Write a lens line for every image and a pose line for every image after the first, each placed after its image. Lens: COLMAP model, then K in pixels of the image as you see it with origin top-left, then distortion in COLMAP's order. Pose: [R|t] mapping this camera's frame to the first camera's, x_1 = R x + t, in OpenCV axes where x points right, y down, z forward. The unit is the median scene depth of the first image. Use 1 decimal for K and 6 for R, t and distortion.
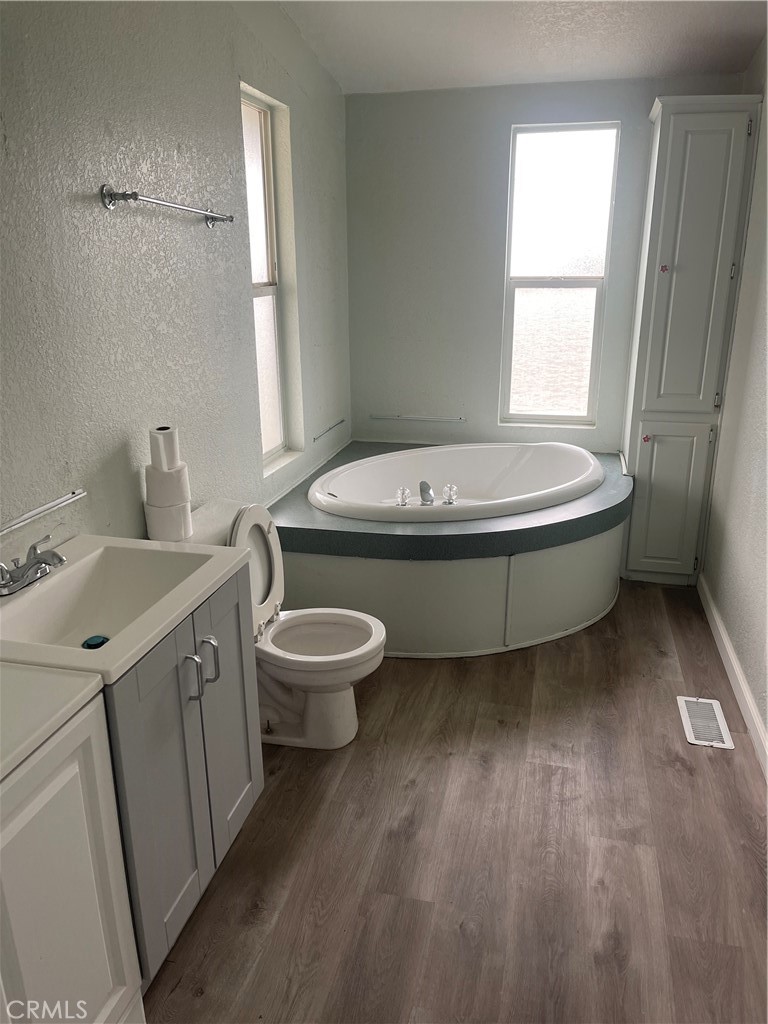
lens RADIAL K [[774.6, 0, 386.1], [0, 774.6, 509.5], [0, 0, 1]] dist [0.076487, -0.098891]
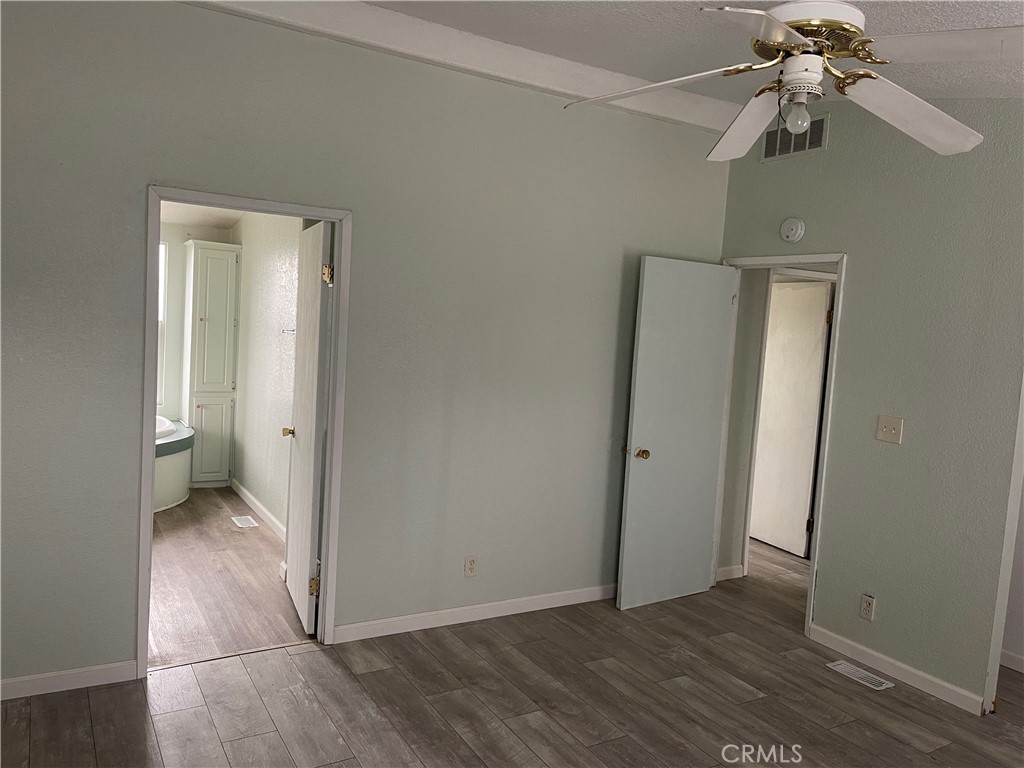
lens RADIAL K [[774.6, 0, 514.3], [0, 774.6, 378.5], [0, 0, 1]] dist [0.076487, -0.098891]
pose [[0.713986, 0.001126, 0.700160, -0.574399], [0.149018, 0.976843, -0.153531, 0.321019], [-0.684119, 0.213955, 0.697284, -1.097402]]
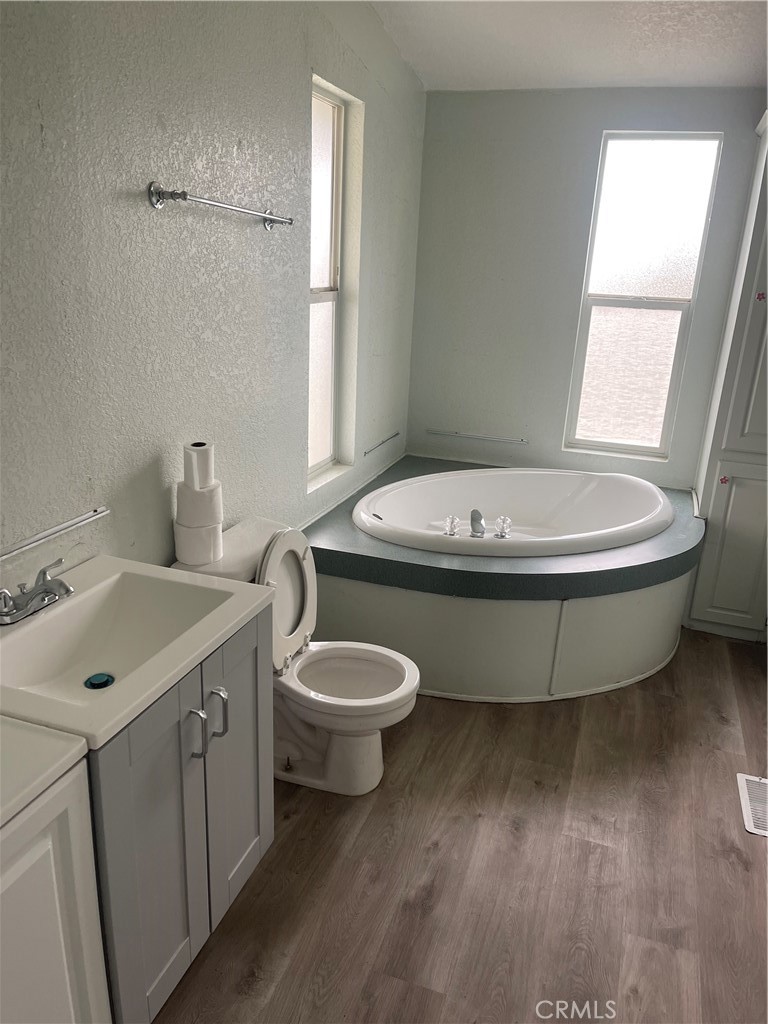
lens RADIAL K [[774.6, 0, 383.9], [0, 774.6, 516.0], [0, 0, 1]] dist [0.076487, -0.098891]
pose [[0.994107, 0.079145, -0.074079, 0.009779], [-0.078188, 0.996814, 0.015735, -0.041840], [0.075089, -0.009850, 0.997128, 0.068994]]
